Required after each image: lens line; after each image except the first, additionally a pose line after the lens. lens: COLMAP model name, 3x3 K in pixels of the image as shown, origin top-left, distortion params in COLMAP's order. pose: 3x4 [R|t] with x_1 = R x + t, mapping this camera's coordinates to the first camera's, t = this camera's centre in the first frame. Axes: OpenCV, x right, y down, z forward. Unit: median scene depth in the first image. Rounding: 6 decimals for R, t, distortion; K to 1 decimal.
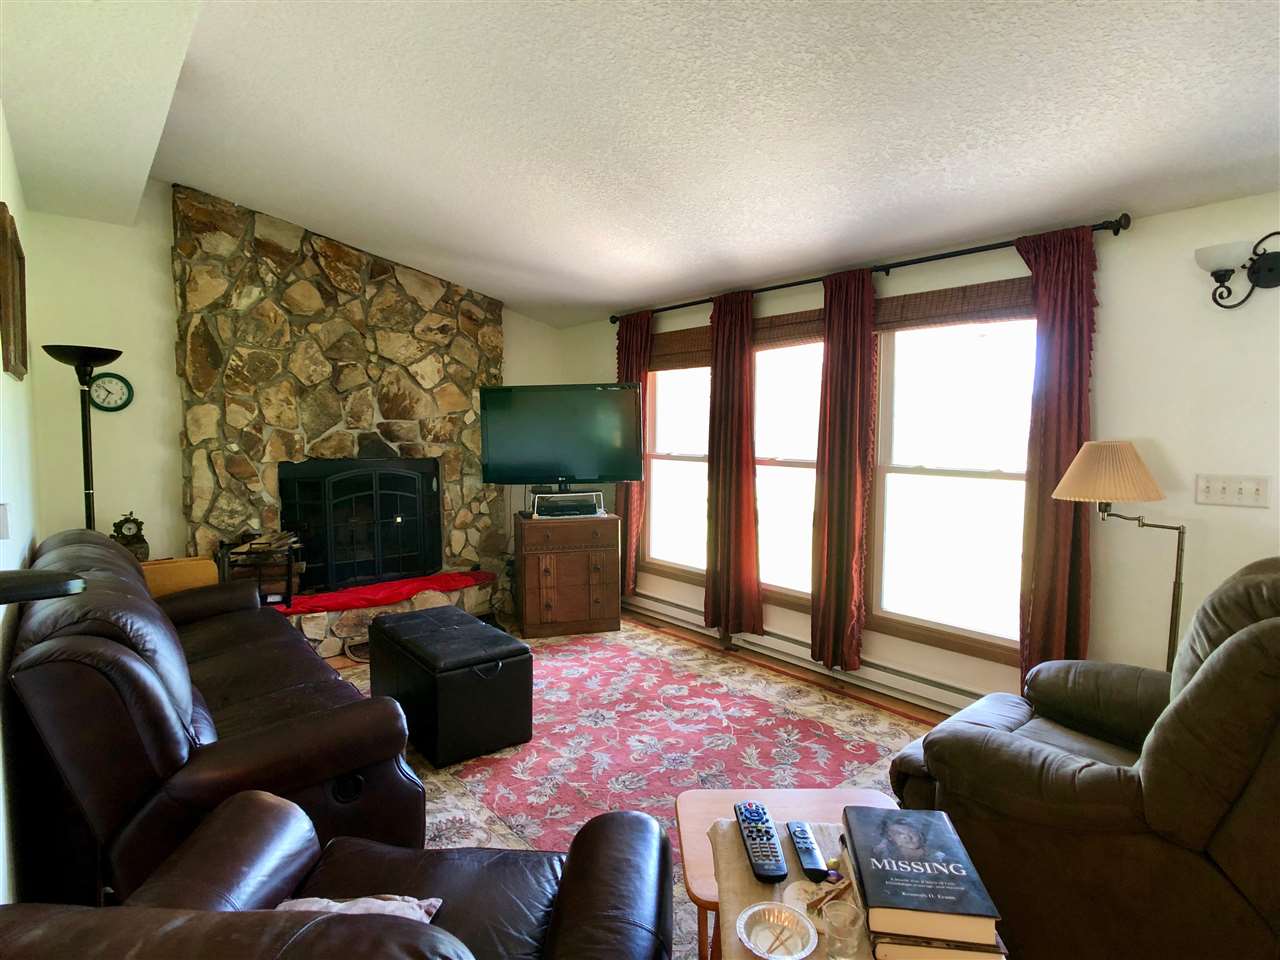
lens RADIAL K [[679.1, 0, 628.6], [0, 679.1, 469.0], [0, 0, 1]] dist [-0.030892, 0.018097]
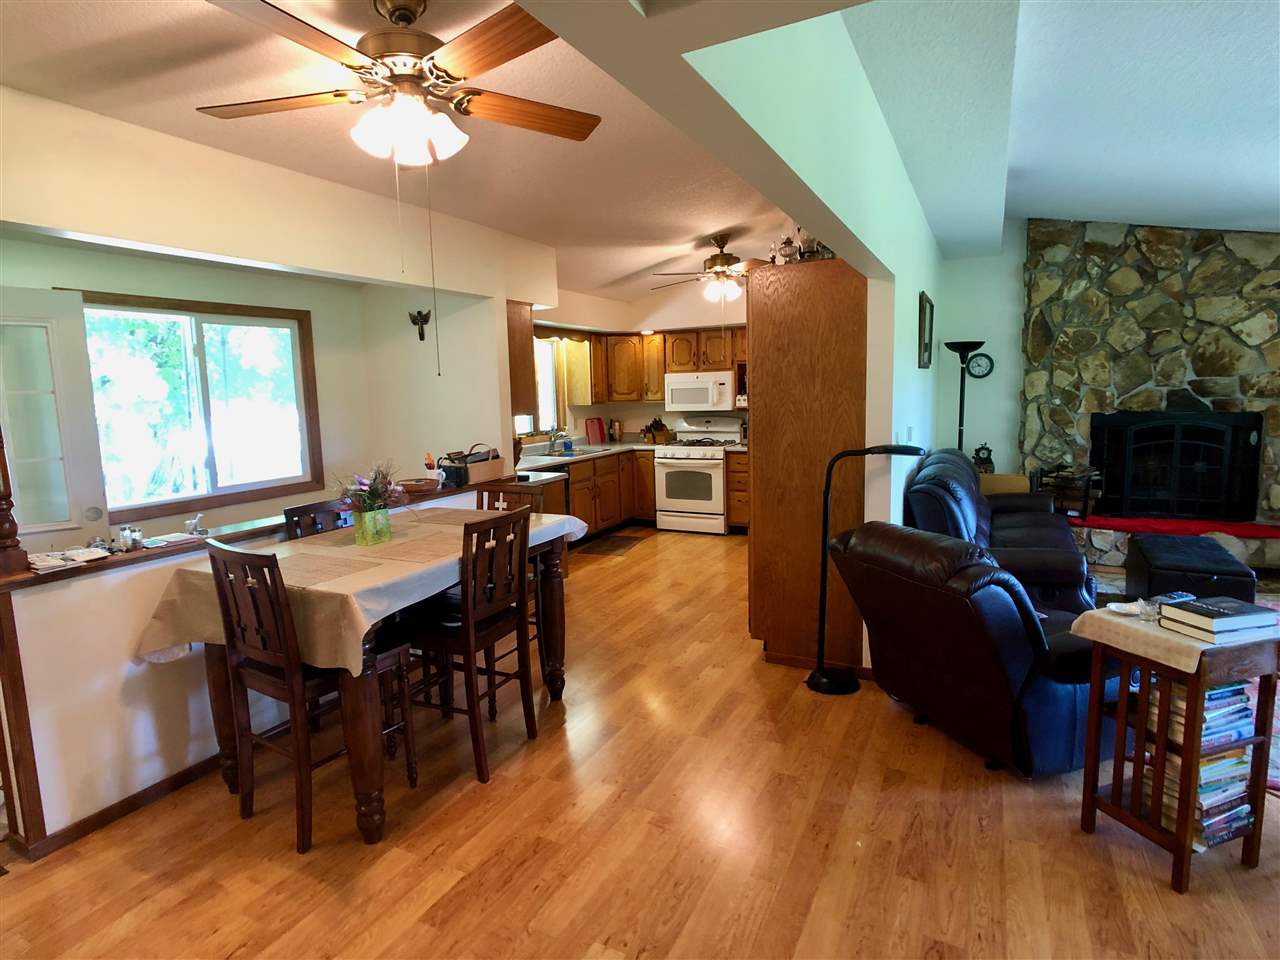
lens RADIAL K [[679.1, 0, 631.9], [0, 679.1, 472.9], [0, 0, 1]] dist [-0.030892, 0.018097]
pose [[0.381999, 0.101247, -0.918600, 0.359513], [-0.027894, 0.994791, 0.098044, 0.002221], [0.923742, -0.011829, 0.382833, -0.331198]]
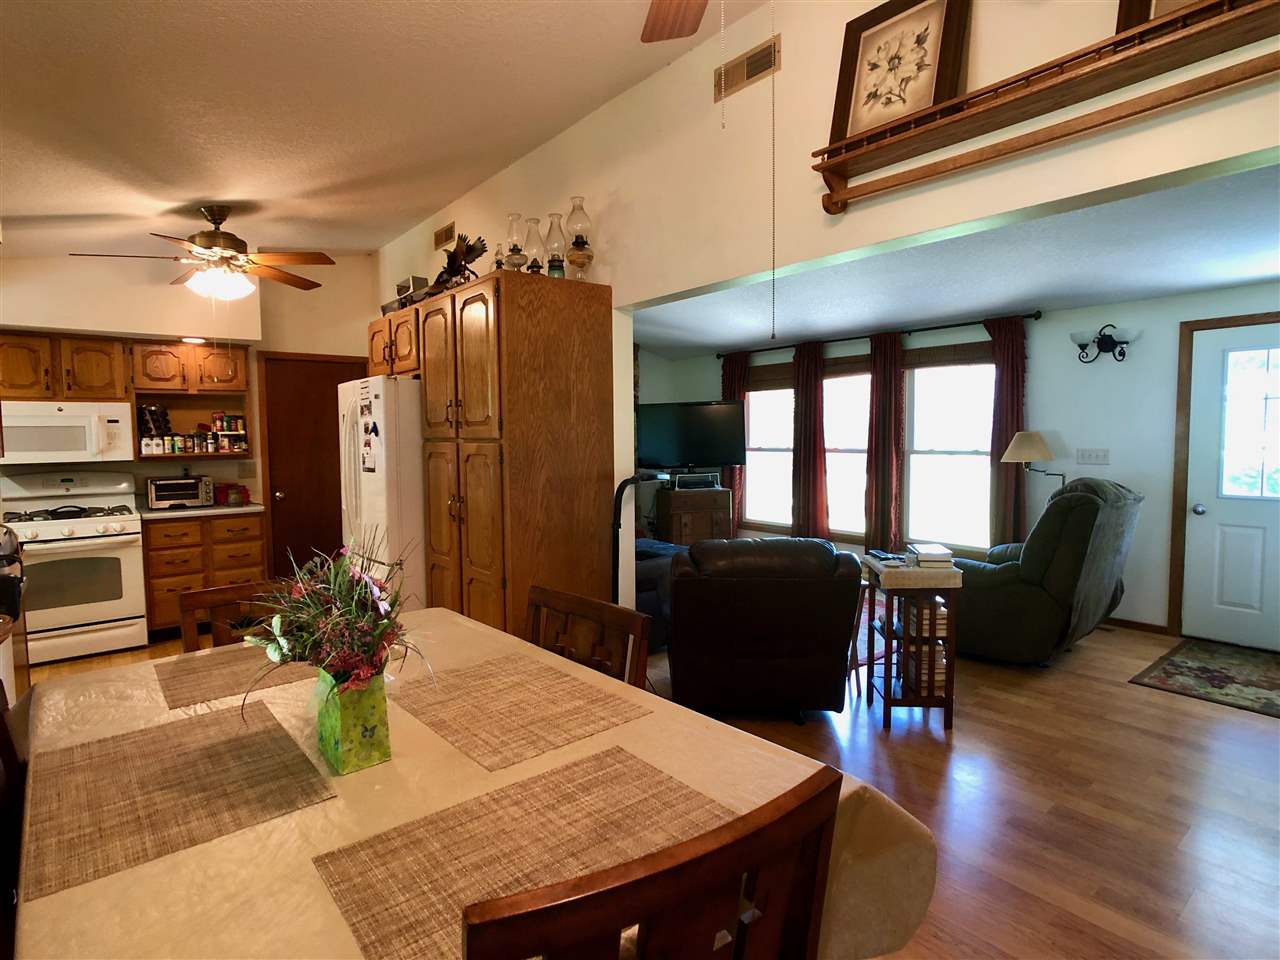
lens RADIAL K [[679.1, 0, 631.4], [0, 679.1, 473.7], [0, 0, 1]] dist [-0.030892, 0.018097]
pose [[0.999837, -0.013497, -0.011970, -0.240376], [0.013464, 0.999905, -0.002845, 0.041145], [0.012008, 0.002683, 0.999924, -0.562154]]
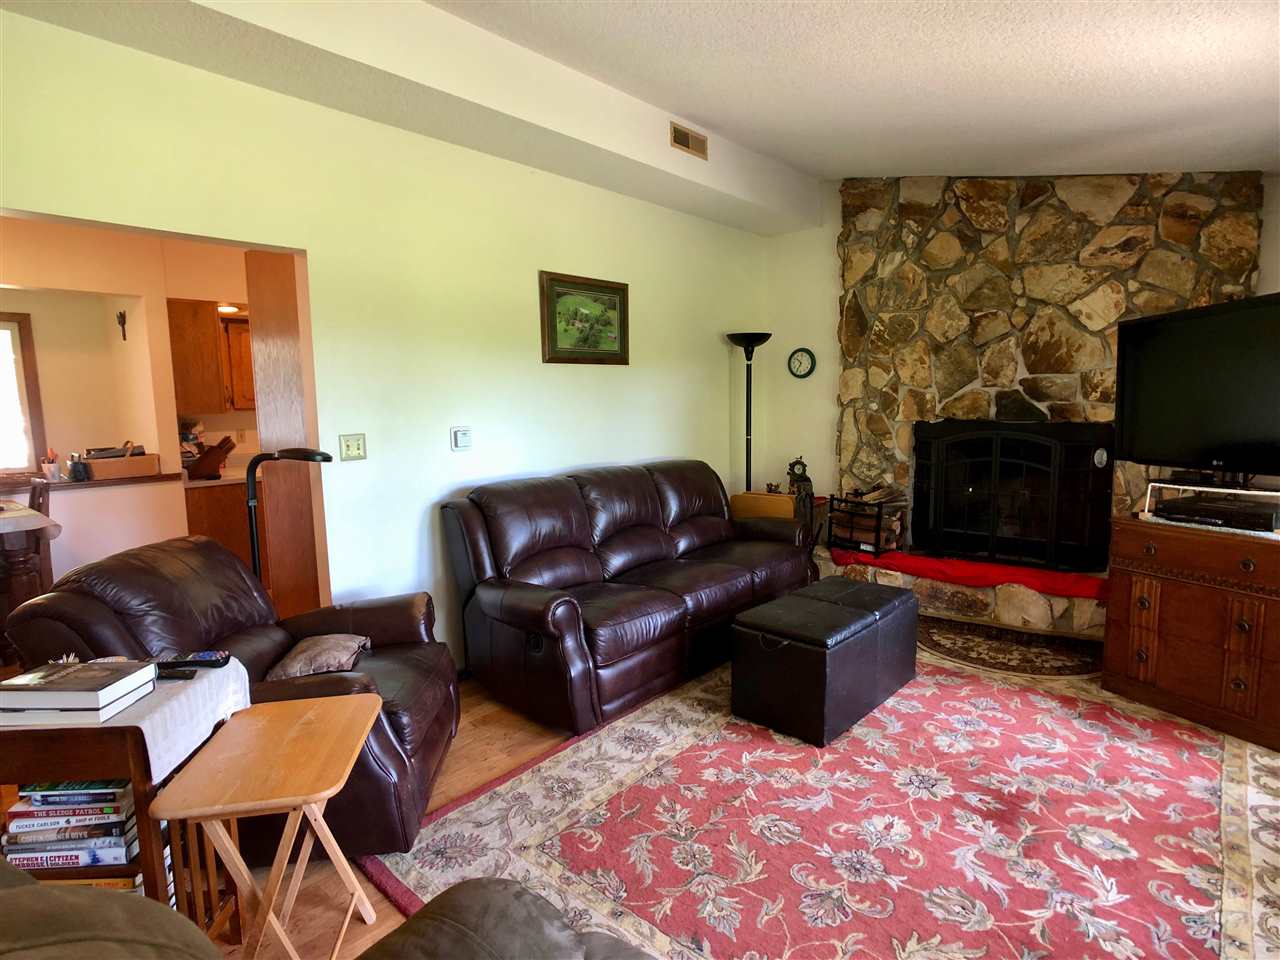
lens RADIAL K [[679.1, 0, 633.9], [0, 679.1, 479.0], [0, 0, 1]] dist [-0.030892, 0.018097]
pose [[0.142607, 0.109407, -0.983714, 0.454842], [-0.039813, 0.993702, 0.104746, -0.014369], [0.988978, 0.024227, 0.146064, 0.452571]]
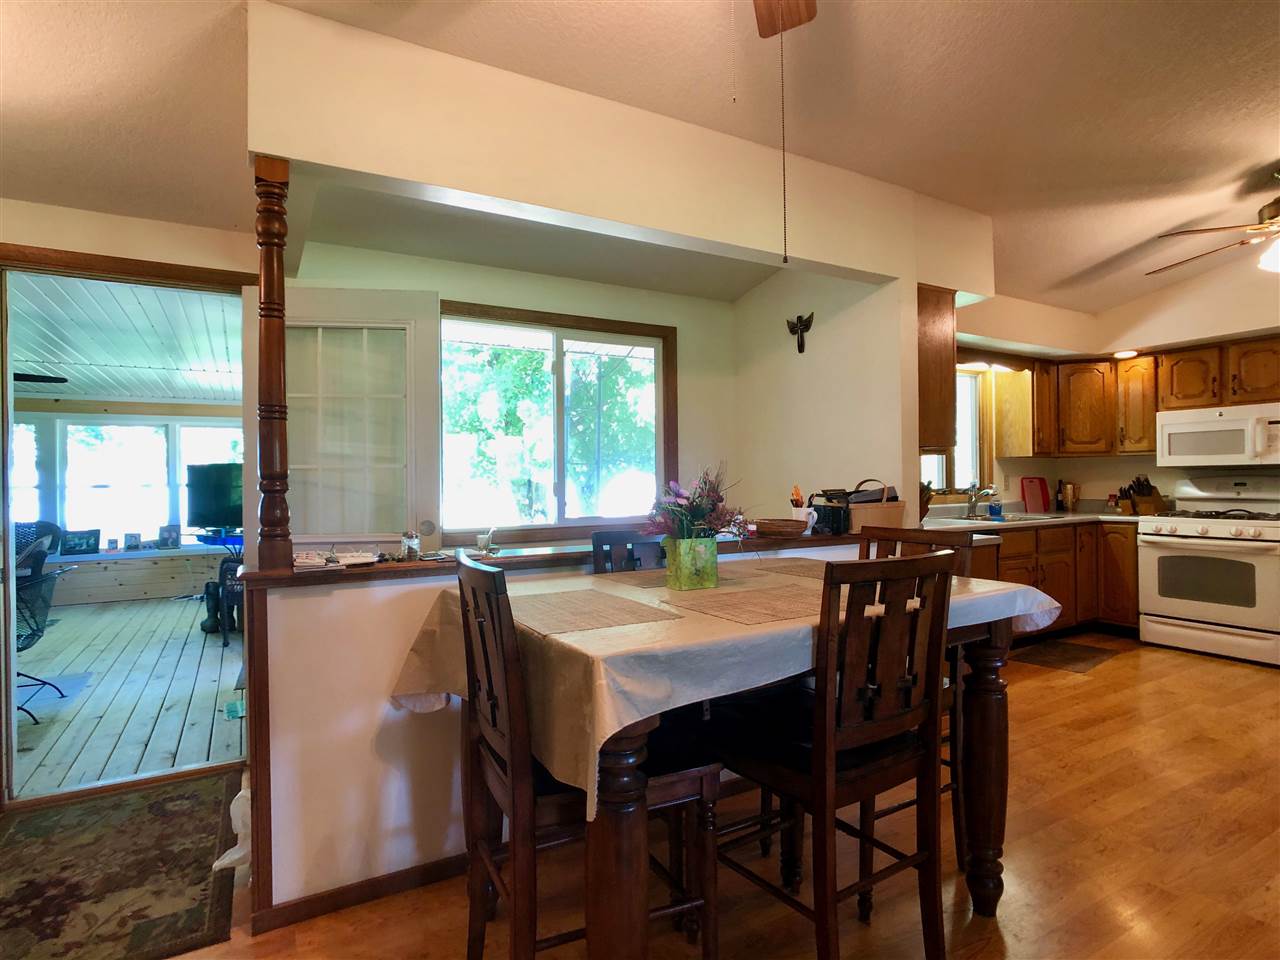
lens RADIAL K [[679.1, 0, 627.4], [0, 679.1, 478.0], [0, 0, 1]] dist [-0.030892, 0.018097]
pose [[-0.181119, -0.004183, -0.983452, 0.095530], [-0.050755, 0.998698, 0.005100, 0.071920], [0.982151, 0.050839, -0.181096, -0.276767]]
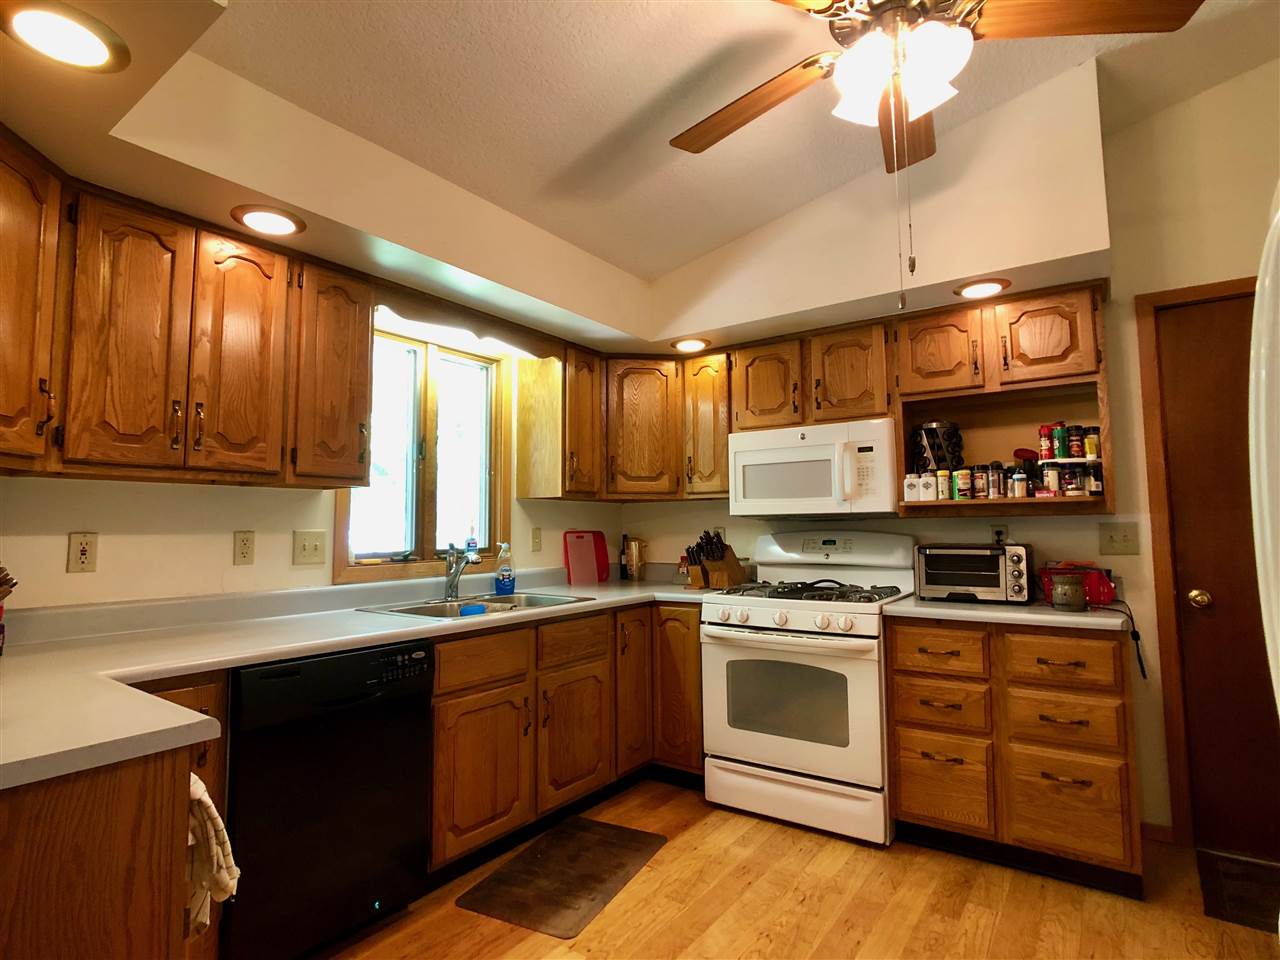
lens RADIAL K [[679.1, 0, 622.6], [0, 679.1, 475.1], [0, 0, 1]] dist [-0.030892, 0.018097]
pose [[0.241757, -0.081768, -0.966885, -0.485039], [-0.052256, 0.993900, -0.097119, 0.047566], [0.968929, 0.074005, 0.236010, 0.104004]]
